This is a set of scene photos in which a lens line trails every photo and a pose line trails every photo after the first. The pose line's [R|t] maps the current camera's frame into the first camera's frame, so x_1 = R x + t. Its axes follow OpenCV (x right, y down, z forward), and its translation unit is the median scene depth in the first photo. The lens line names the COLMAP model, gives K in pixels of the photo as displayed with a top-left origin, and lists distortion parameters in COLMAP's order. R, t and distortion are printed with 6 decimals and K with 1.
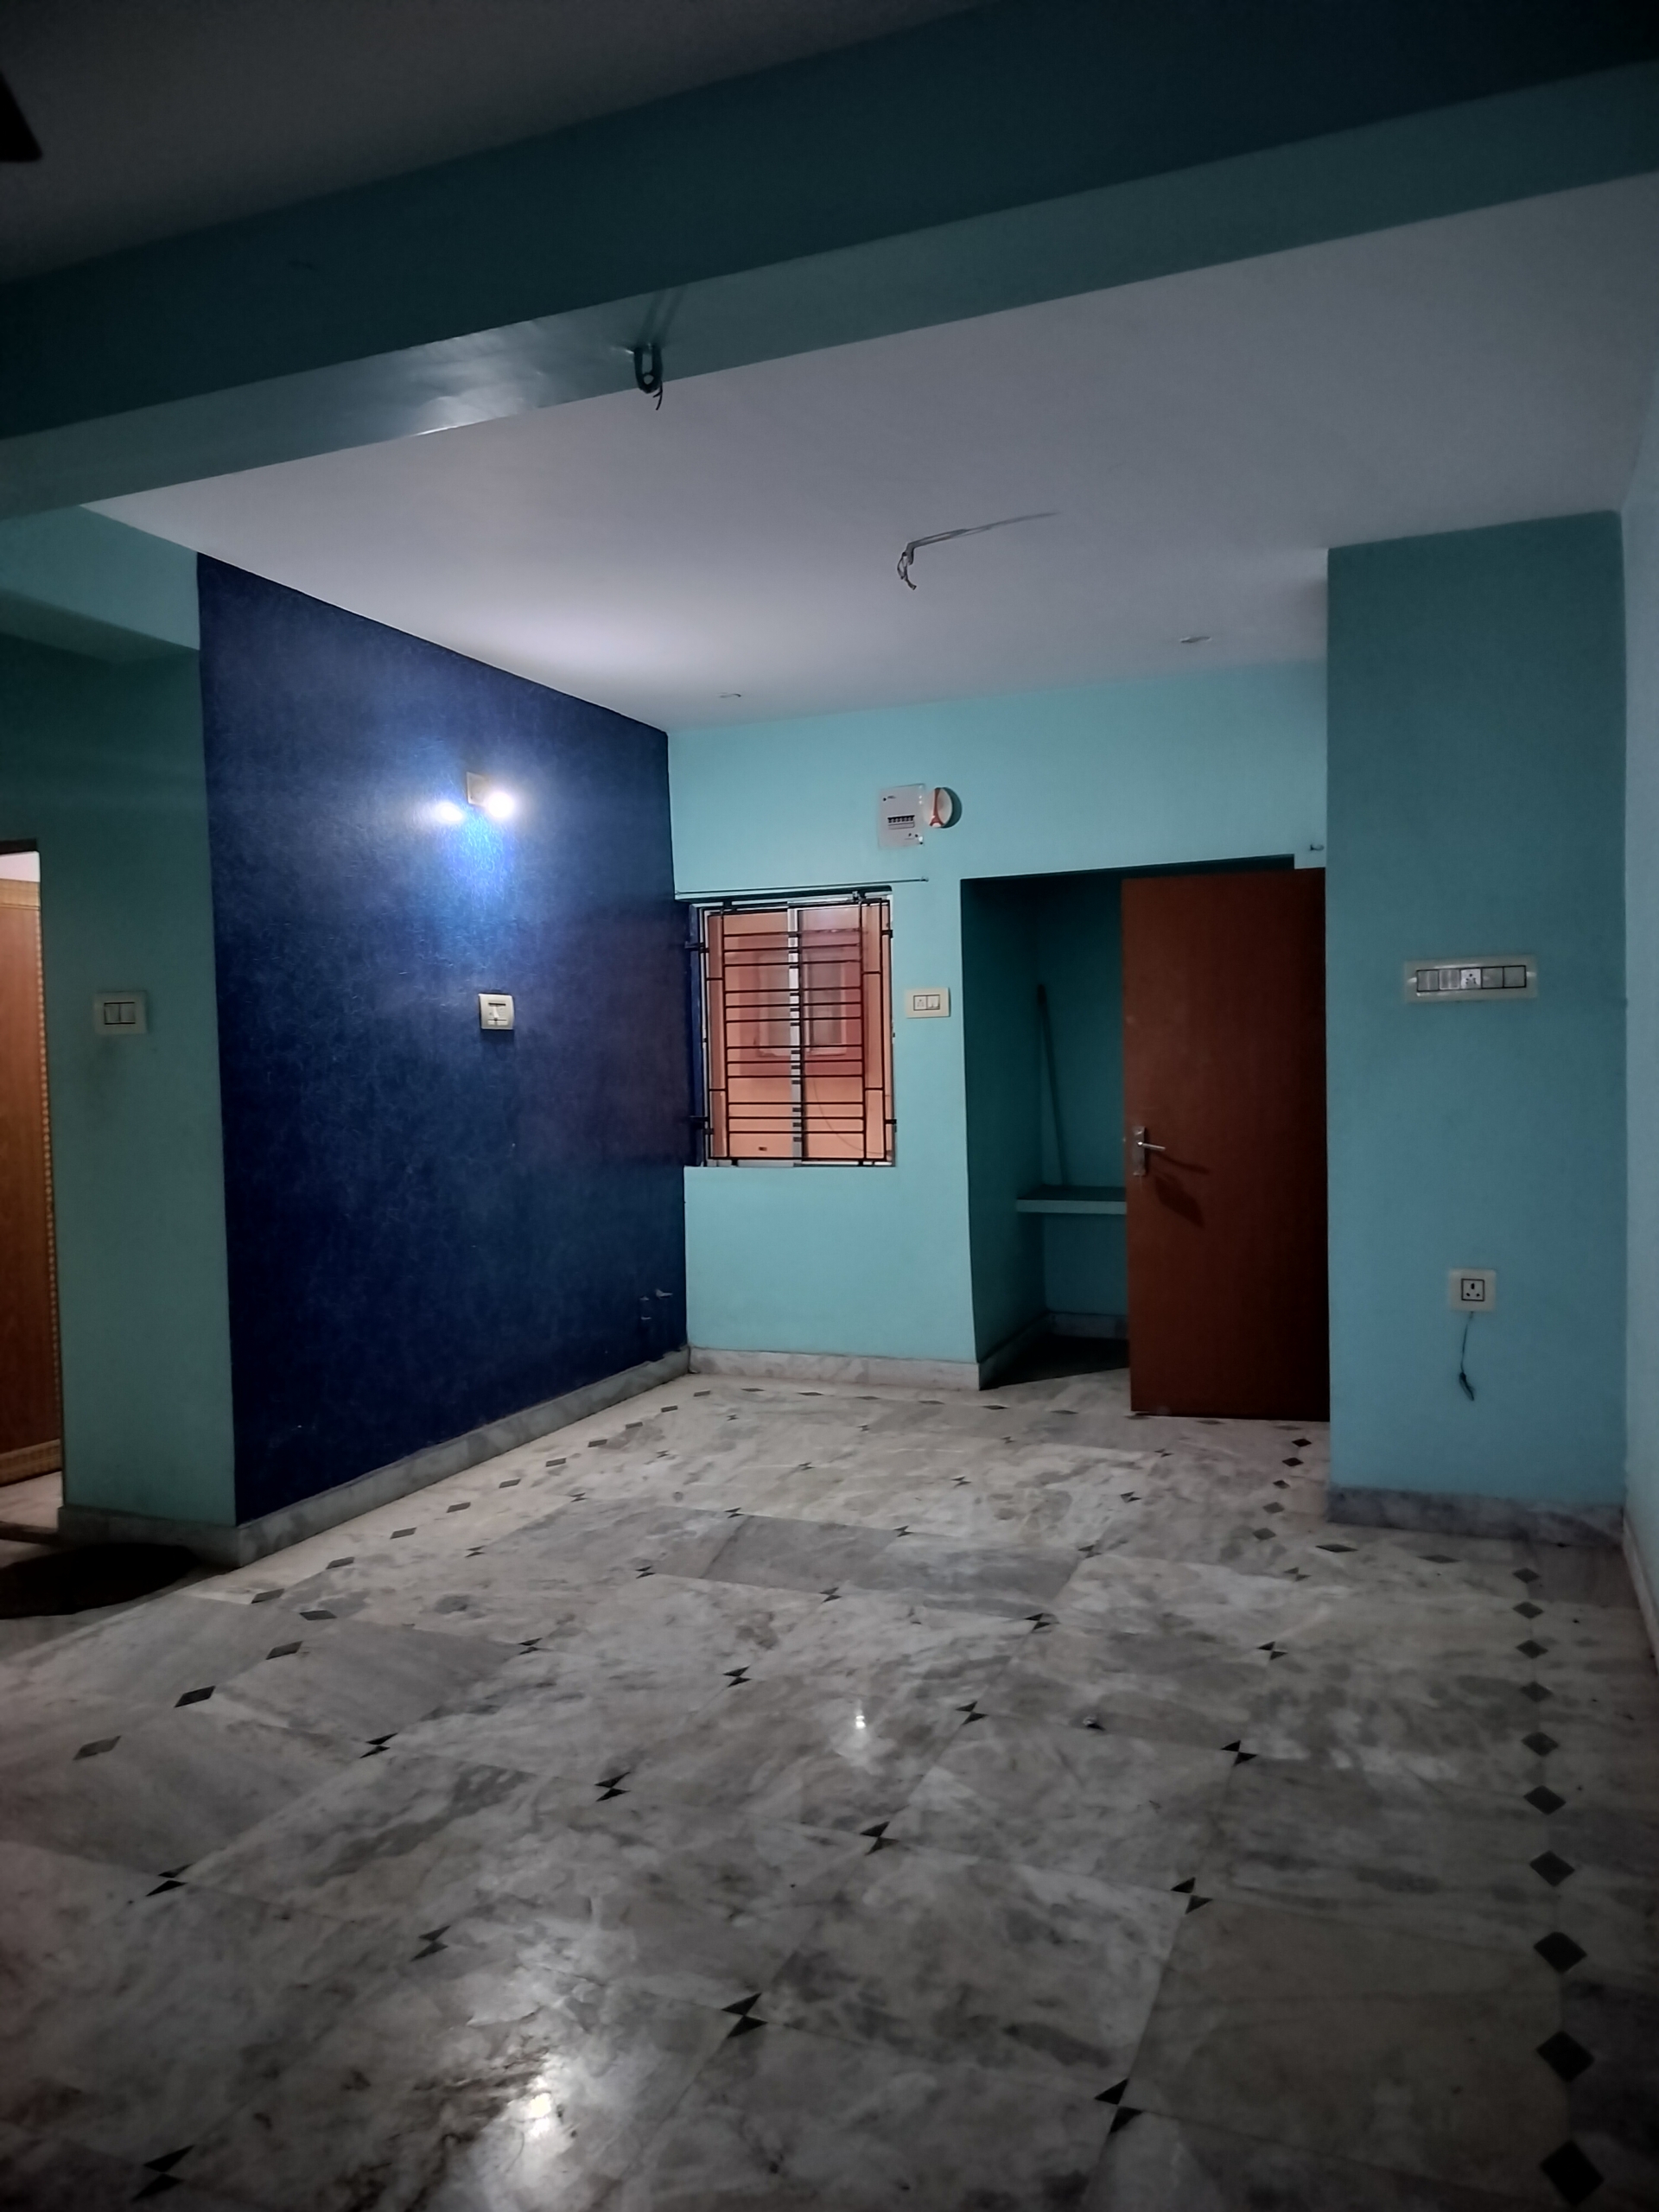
lens RADIAL K [[1568.4, 0, 829.4], [0, 1568.4, 1109.8], [0, 0, 1]] dist [0.054509, -0.007004]
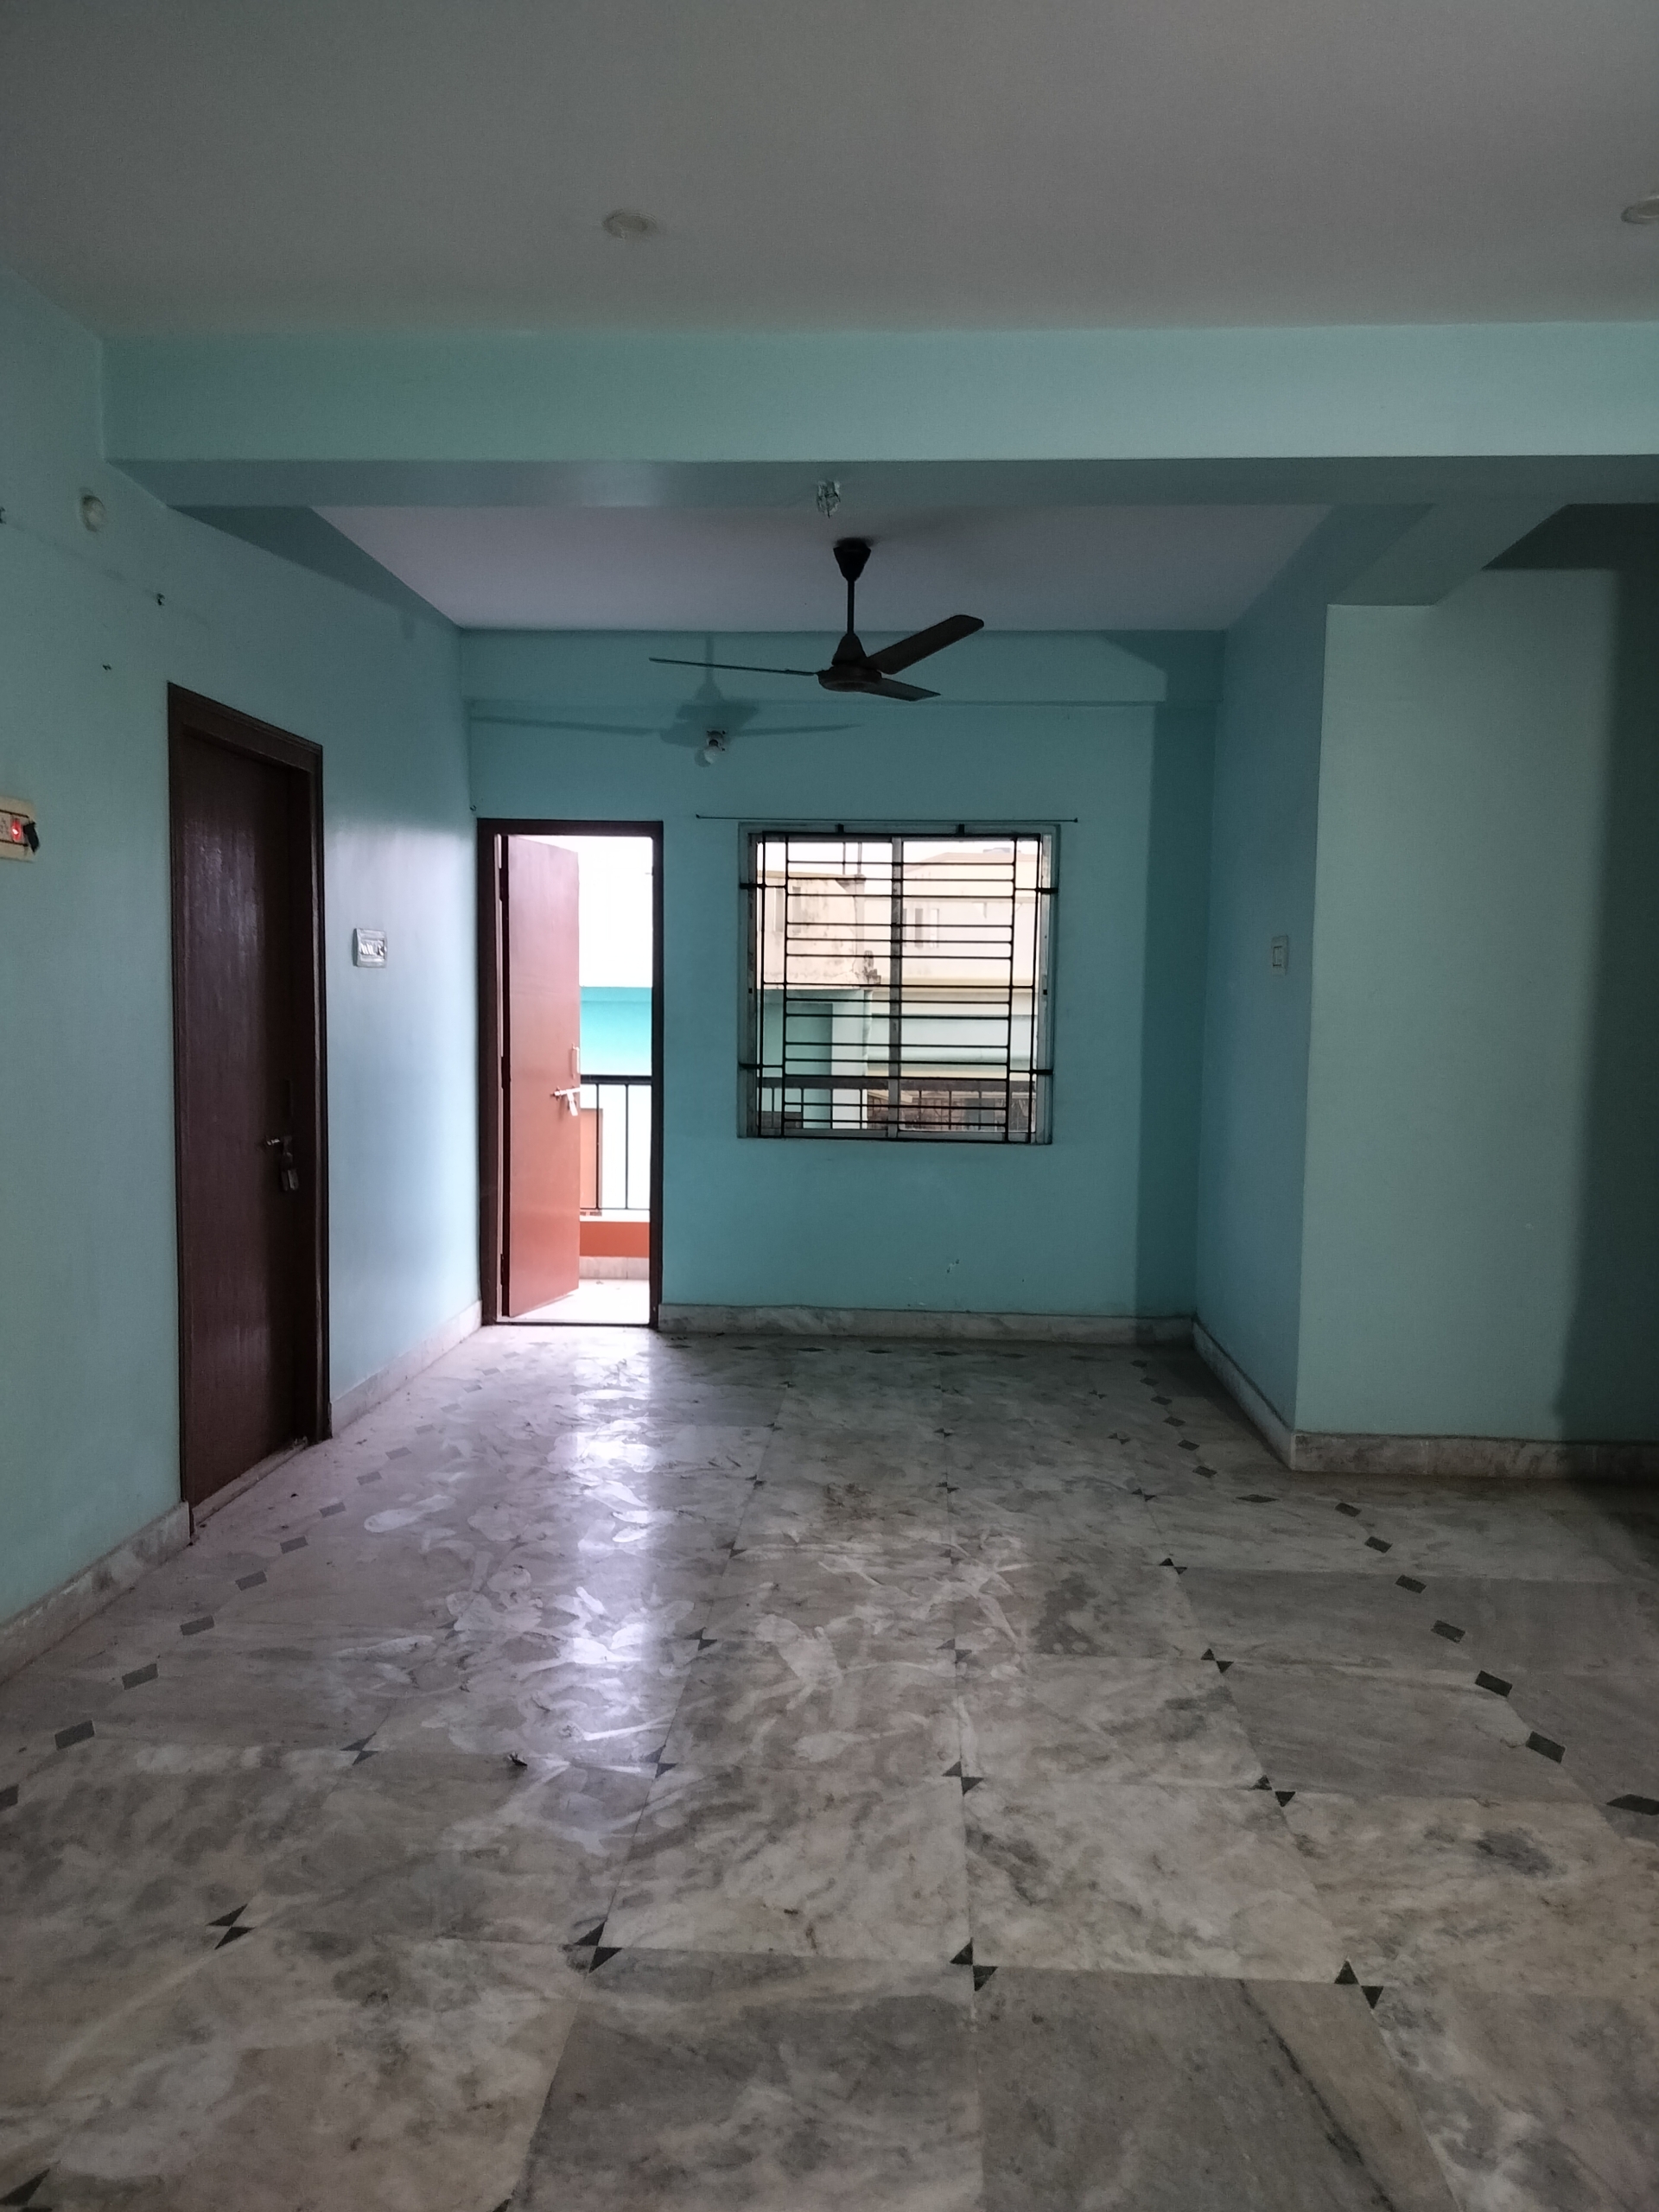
lens RADIAL K [[1568.4, 0, 826.6], [0, 1568.4, 1105.8], [0, 0, 1]] dist [0.054509, -0.007004]
pose [[-0.943915, 0.035832, -0.328239, 0.252458], [-0.002288, 0.993361, 0.115018, -0.068335], [0.330181, 0.109318, -0.937566, 1.659286]]
